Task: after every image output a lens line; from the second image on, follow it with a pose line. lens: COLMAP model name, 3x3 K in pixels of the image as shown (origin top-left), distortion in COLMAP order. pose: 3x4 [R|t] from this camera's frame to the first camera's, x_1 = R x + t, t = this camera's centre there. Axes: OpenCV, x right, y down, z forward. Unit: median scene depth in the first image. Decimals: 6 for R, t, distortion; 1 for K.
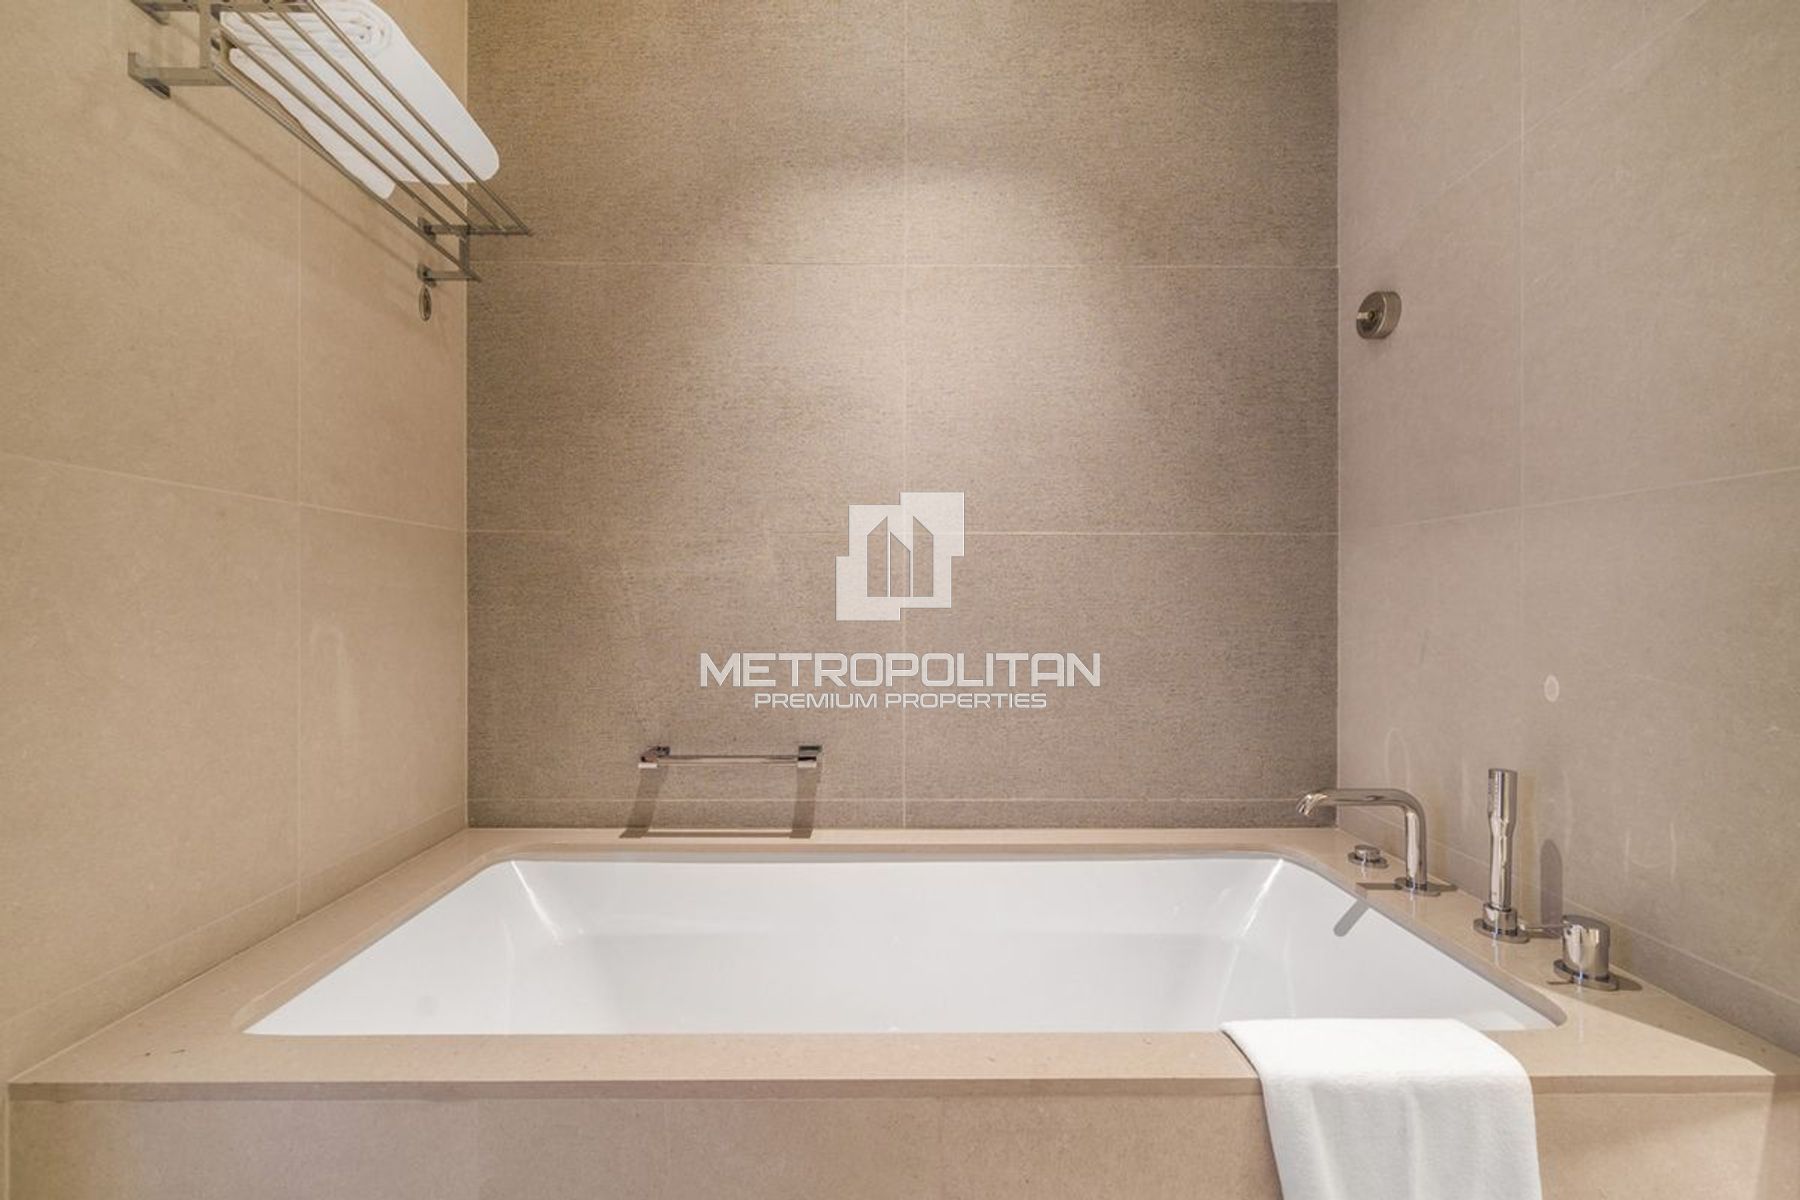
lens RADIAL K [[716.1, 0, 886.2], [0, 716.1, 600.0], [0, 0, 1]] dist [0.009426, -0.001970]
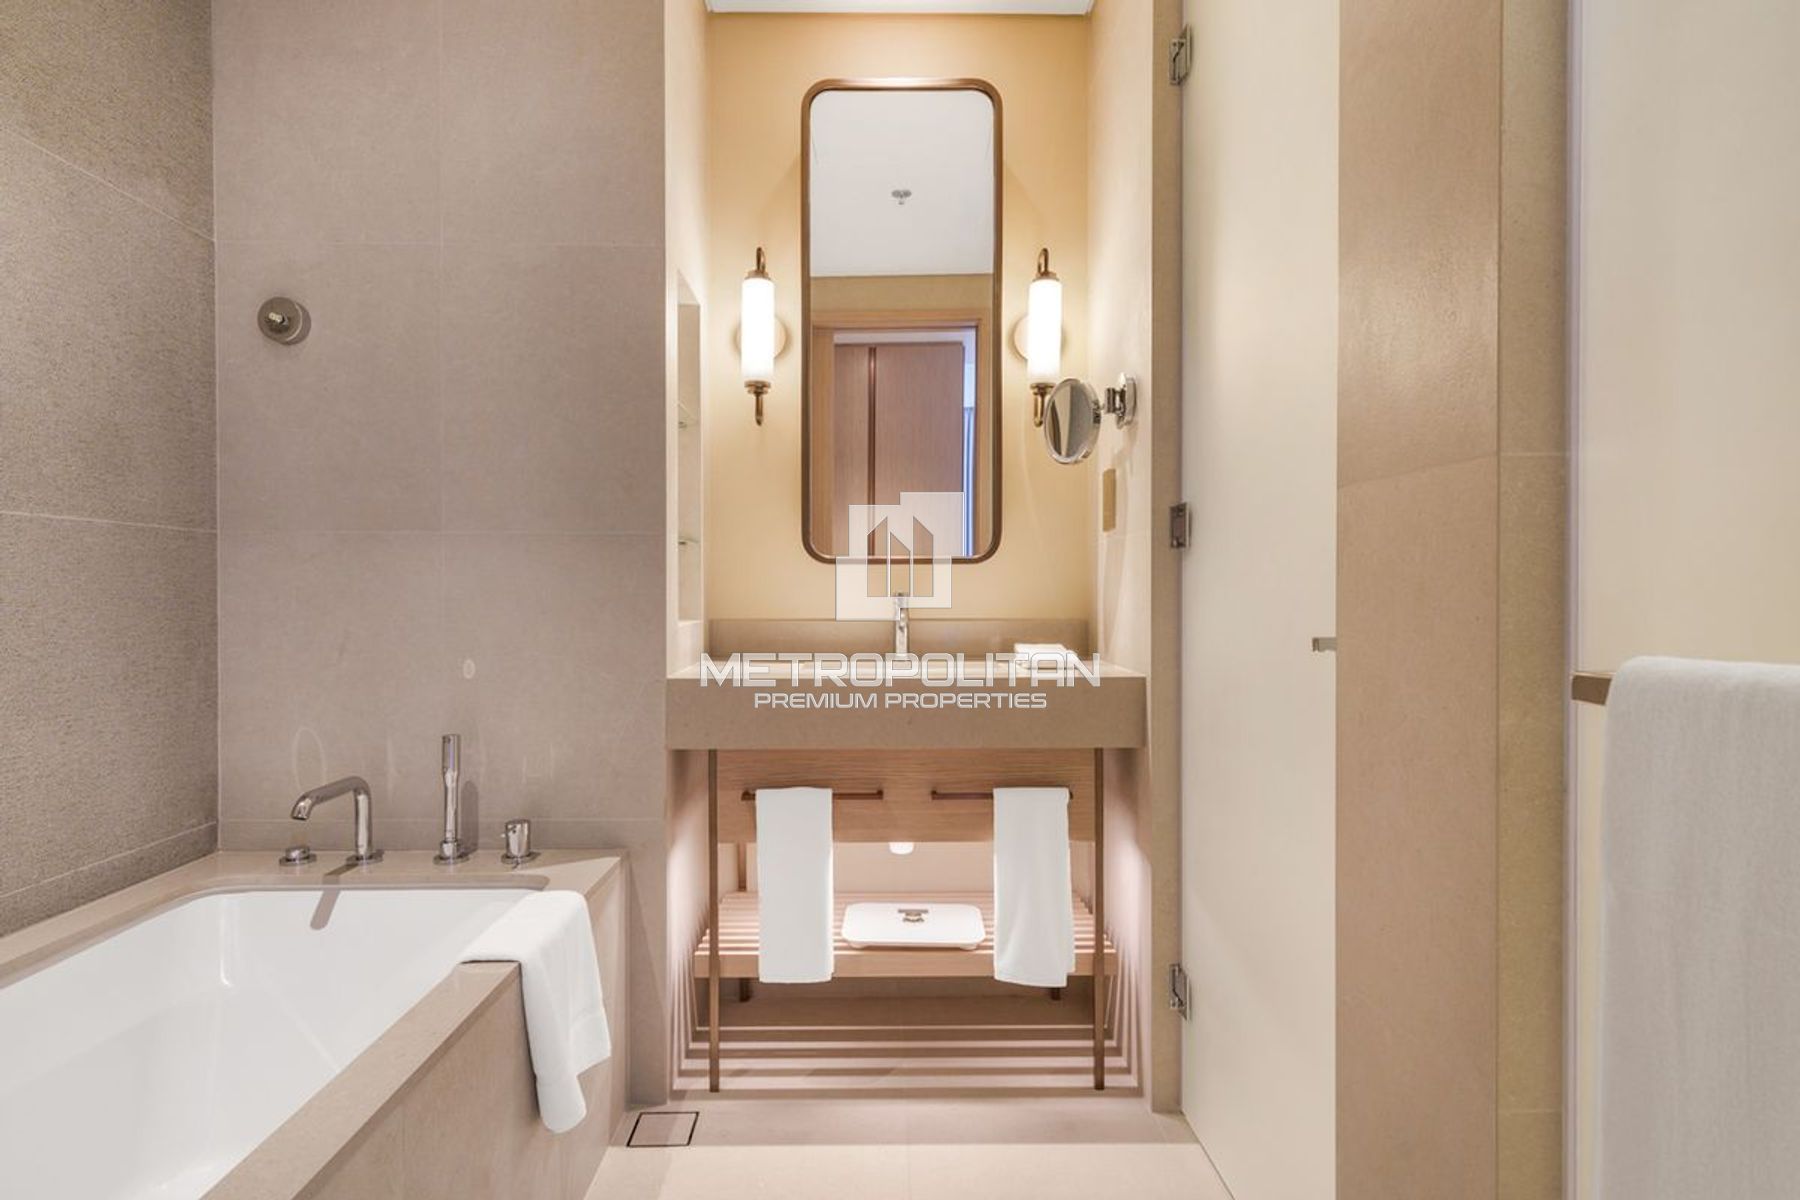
lens RADIAL K [[830.3, 0, 891.3], [0, 830.3, 602.3], [0, 0, 1]] dist [-0.001940, -0.000055]
pose [[0.029717, -0.009467, 0.999514, -0.448355], [-0.000209, 0.999955, 0.009477, -0.013305], [-0.999558, -0.000491, 0.029714, 0.117089]]
